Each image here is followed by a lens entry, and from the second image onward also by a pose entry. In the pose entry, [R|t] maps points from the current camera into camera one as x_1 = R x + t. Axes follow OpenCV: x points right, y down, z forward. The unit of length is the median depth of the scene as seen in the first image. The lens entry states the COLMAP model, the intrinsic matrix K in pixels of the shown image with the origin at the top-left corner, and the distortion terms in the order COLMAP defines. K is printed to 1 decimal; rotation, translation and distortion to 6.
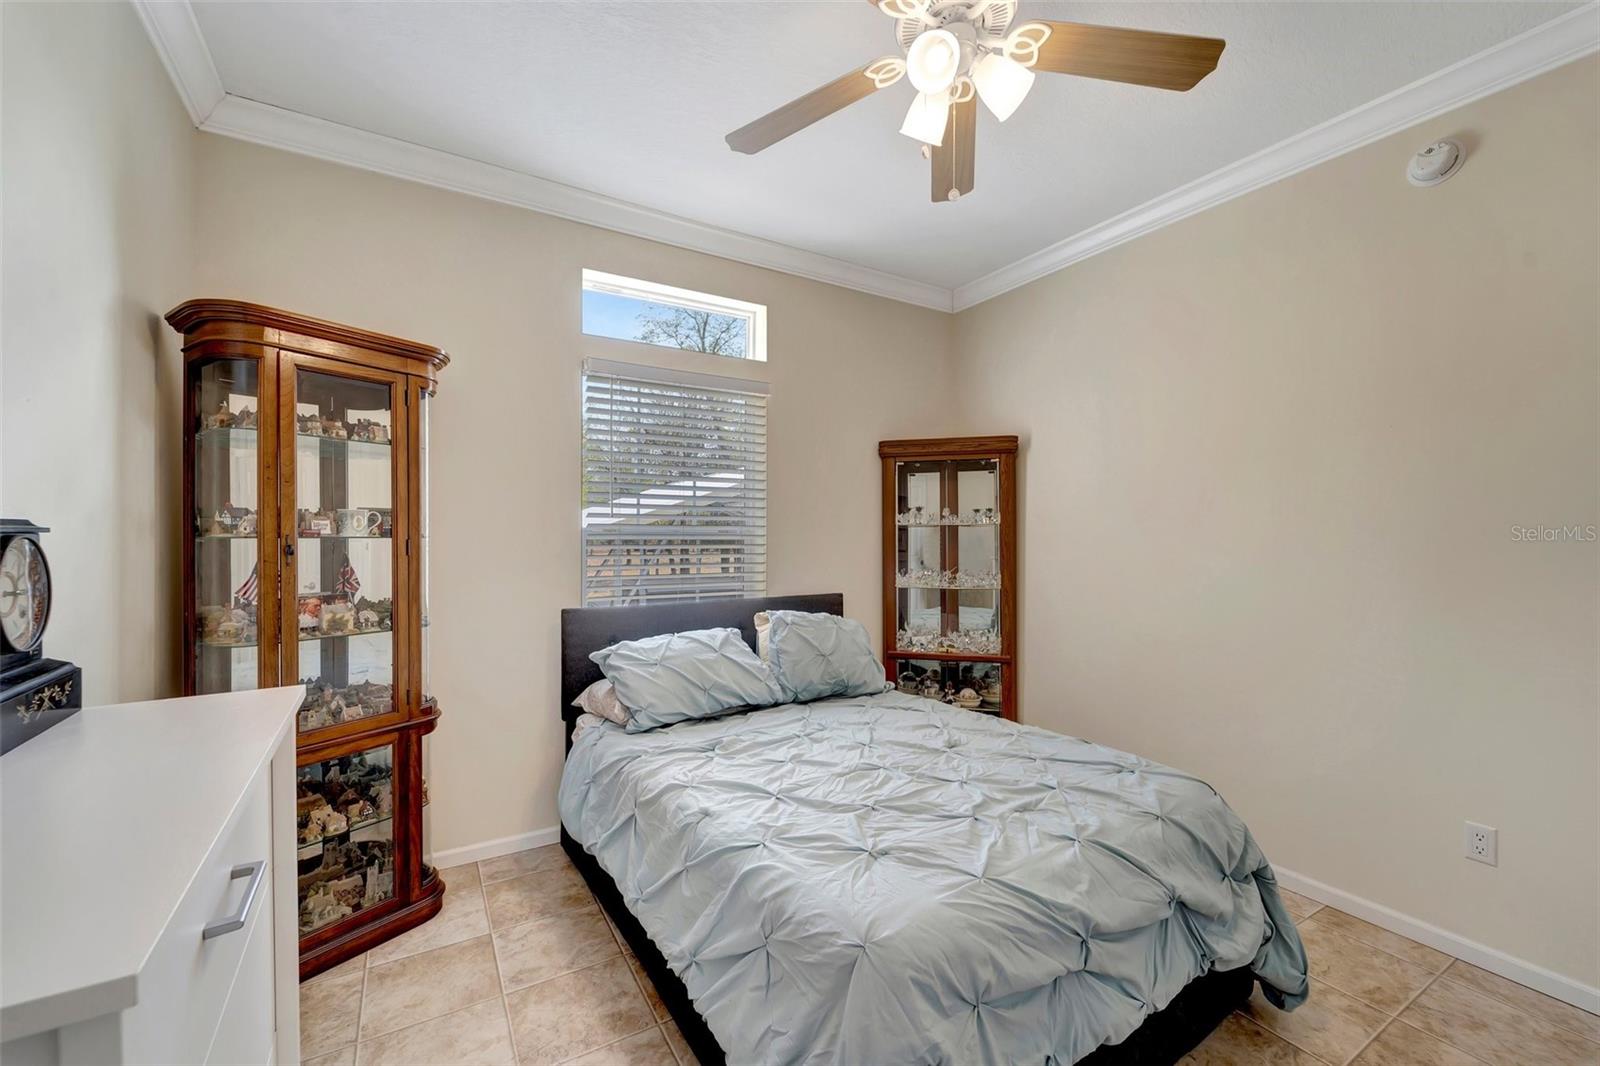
lens RADIAL K [[653.7, 0, 793.8], [0, 653.7, 536.4], [0, 0, 1]] dist [0.006530, -0.000375]
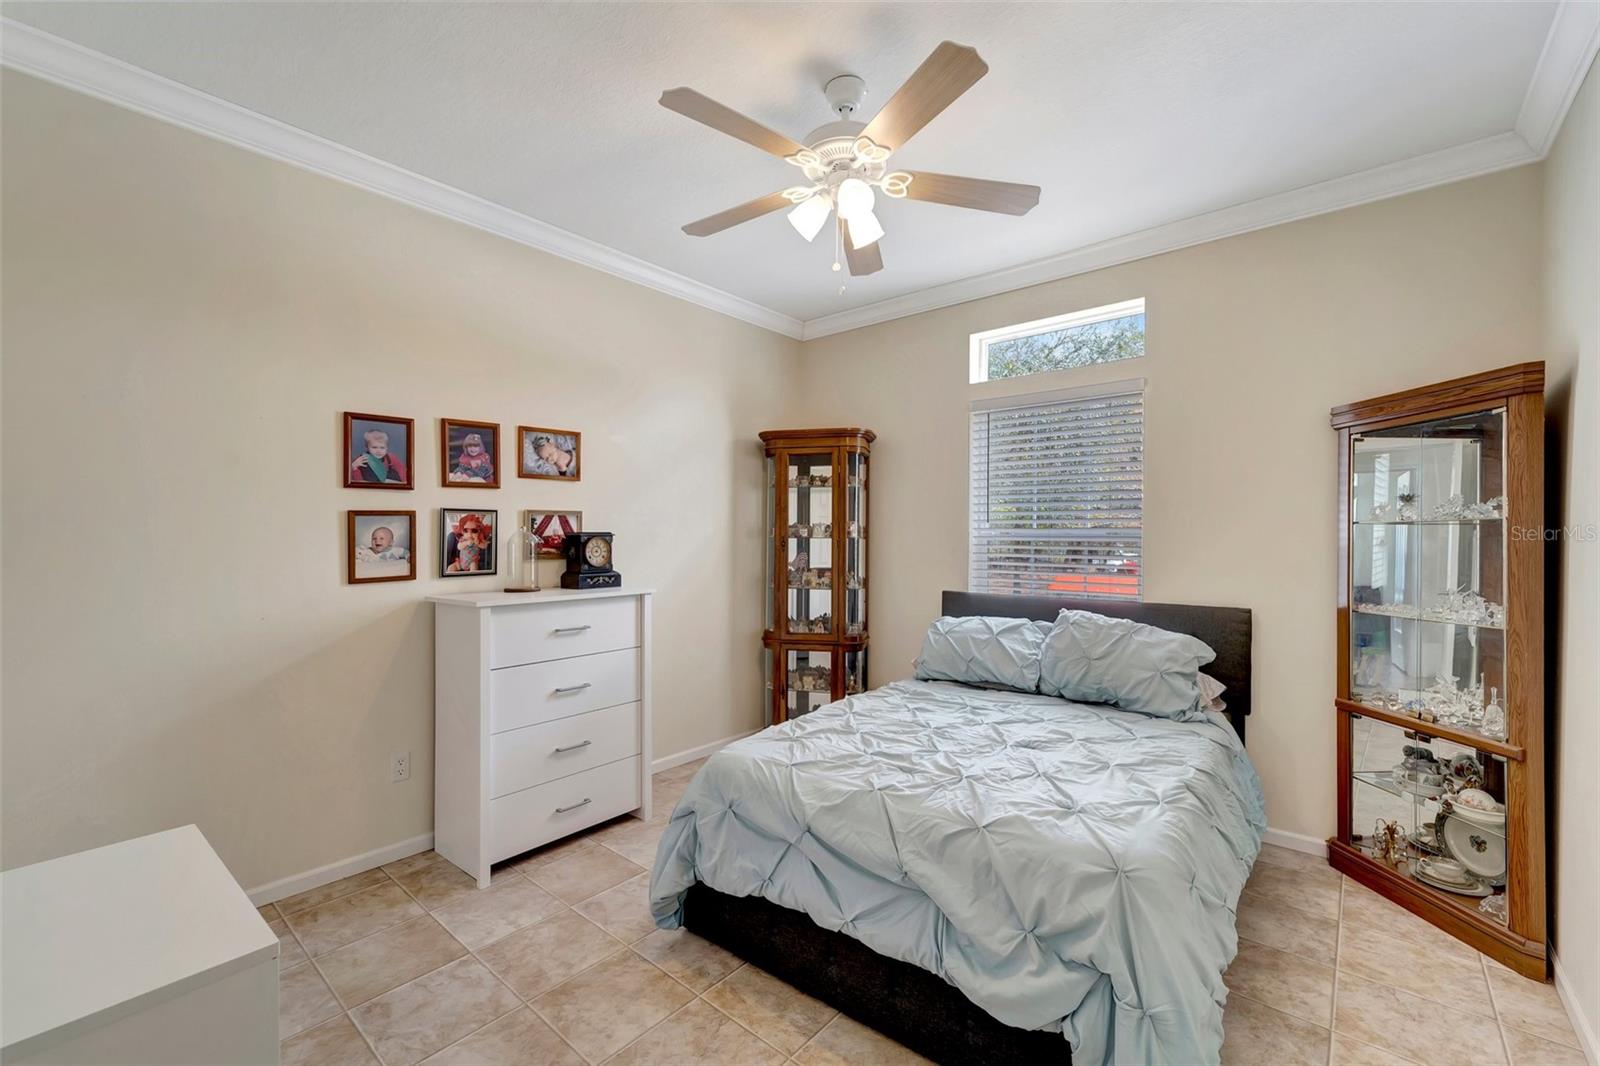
lens RADIAL K [[653.7, 0, 799.7], [0, 653.7, 532.9], [0, 0, 1]] dist [0.006530, -0.000375]
pose [[0.315760, -0.005828, -0.948821, 1.015848], [-0.005461, 0.999953, -0.007959, 0.002716], [0.948824, 0.007695, 0.315713, 0.325457]]
